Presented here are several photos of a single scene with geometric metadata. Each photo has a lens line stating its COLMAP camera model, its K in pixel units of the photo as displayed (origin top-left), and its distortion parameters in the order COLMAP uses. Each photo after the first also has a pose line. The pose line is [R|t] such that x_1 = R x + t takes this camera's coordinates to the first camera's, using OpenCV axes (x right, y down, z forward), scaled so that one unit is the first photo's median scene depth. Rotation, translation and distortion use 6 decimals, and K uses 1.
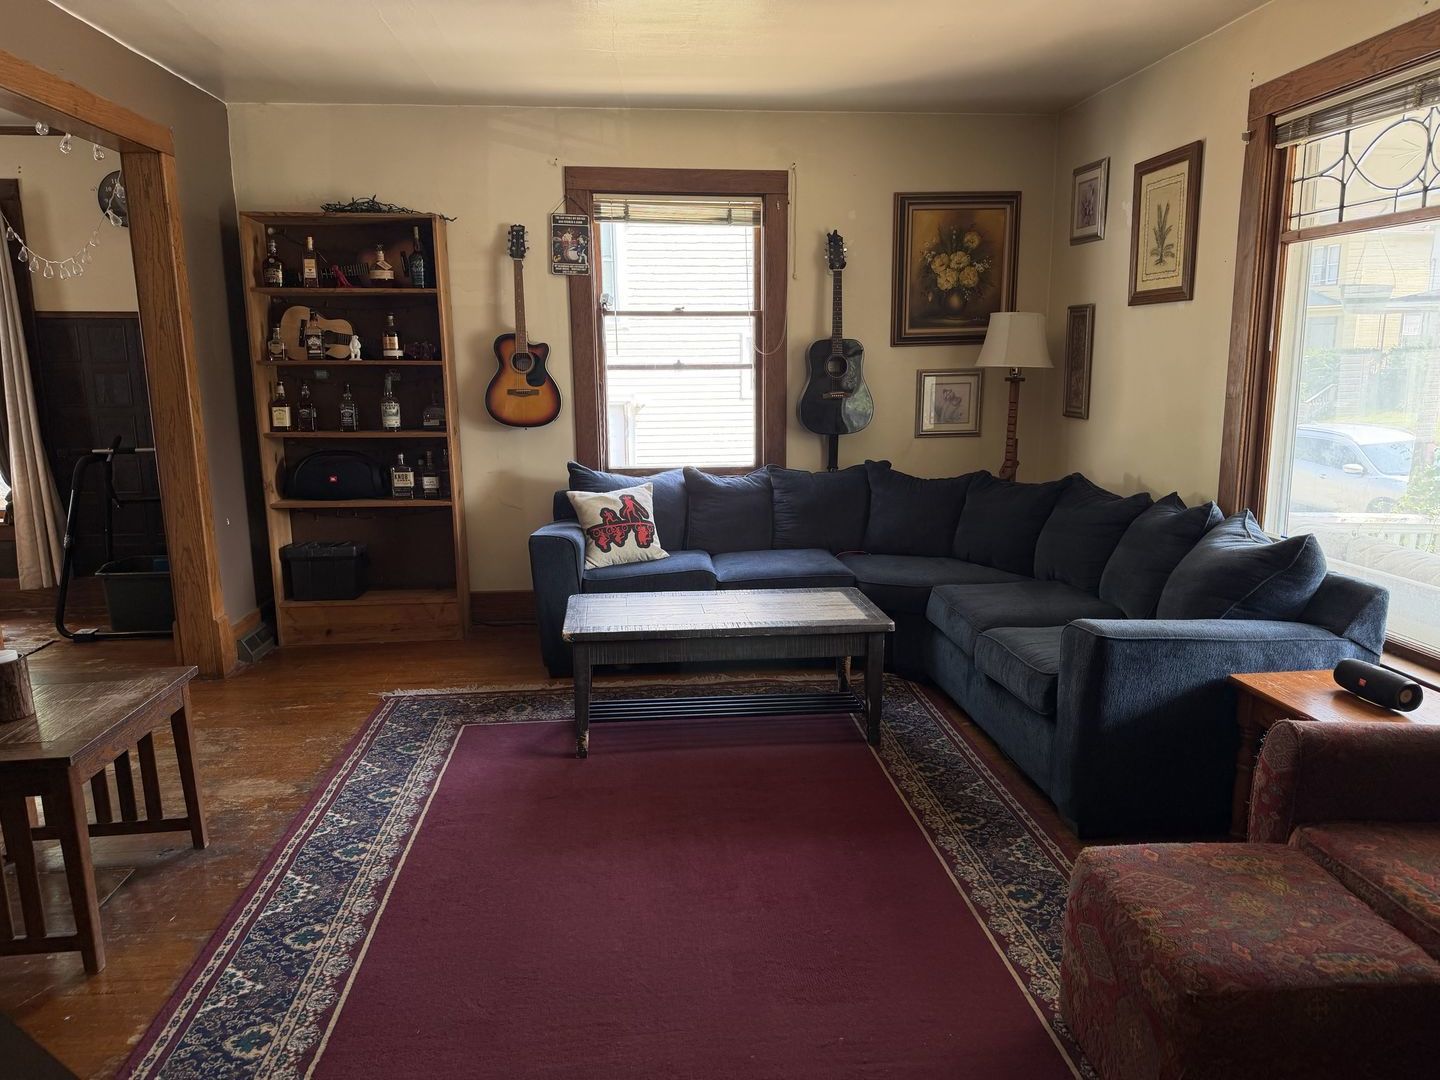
lens RADIAL K [[1024.1, 0, 720.0], [0, 1024.1, 540.0], [0, 0, 1]] dist [0.026347, 0.000476]
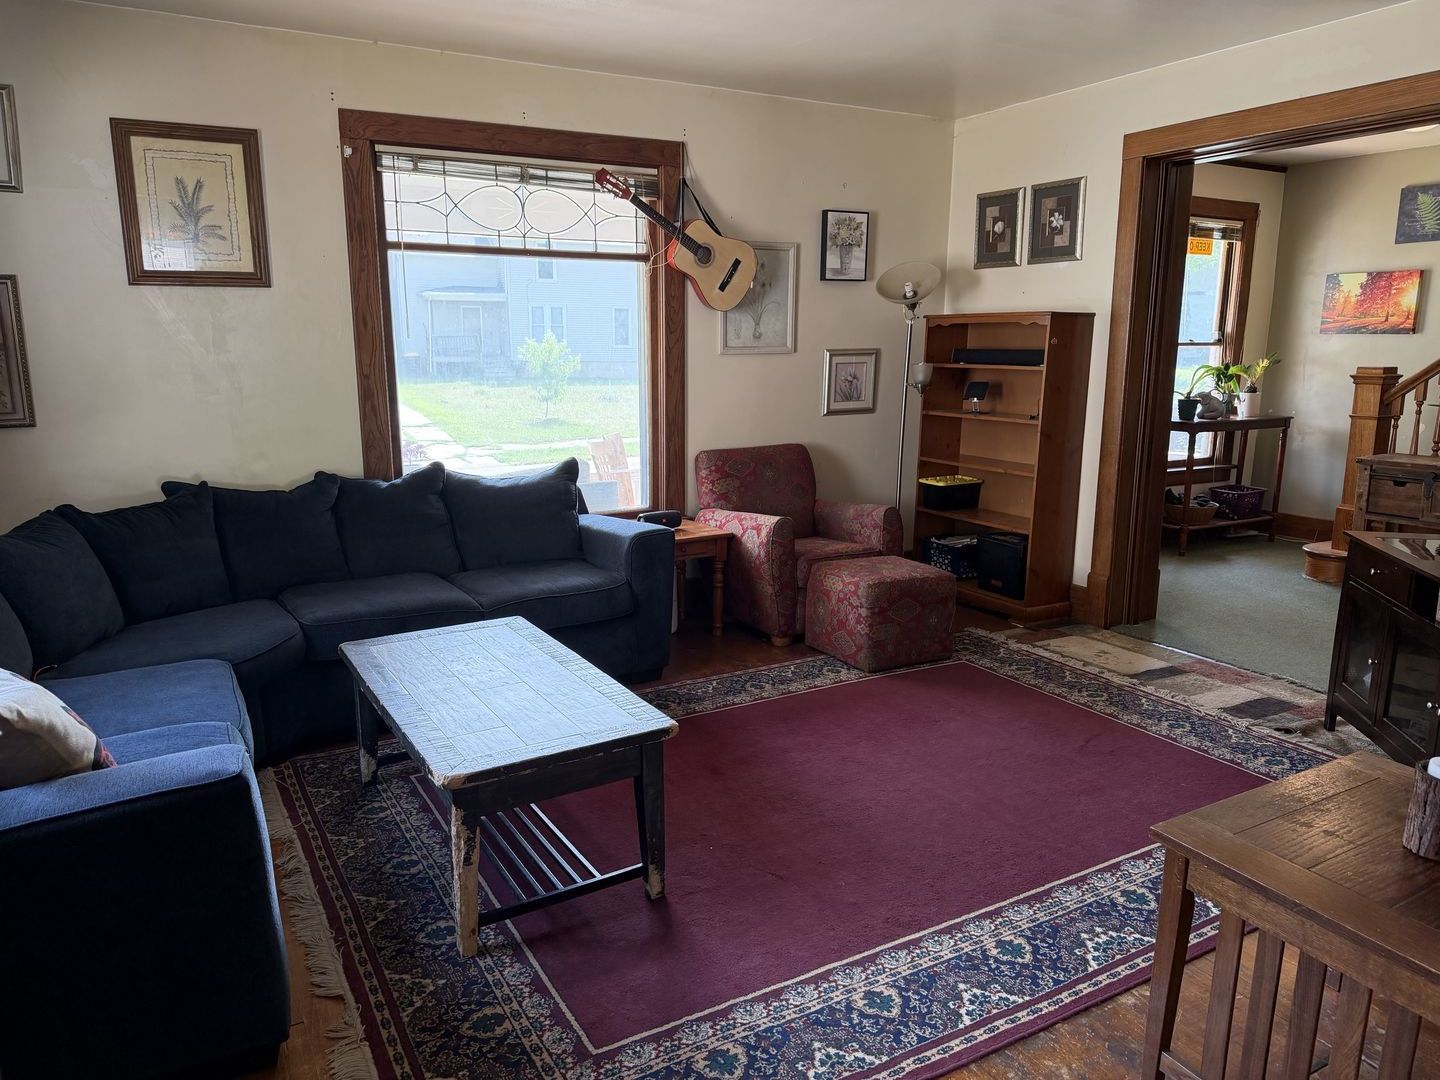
lens RADIAL K [[1024.1, 0, 720.0], [0, 1024.1, 540.0], [0, 0, 1]] dist [0.026347, 0.000476]
pose [[-0.417170, -0.176420, 0.891541, -0.849489], [0.173519, 0.947471, 0.268681, -0.239423], [-0.892110, 0.266785, -0.364645, 1.294700]]
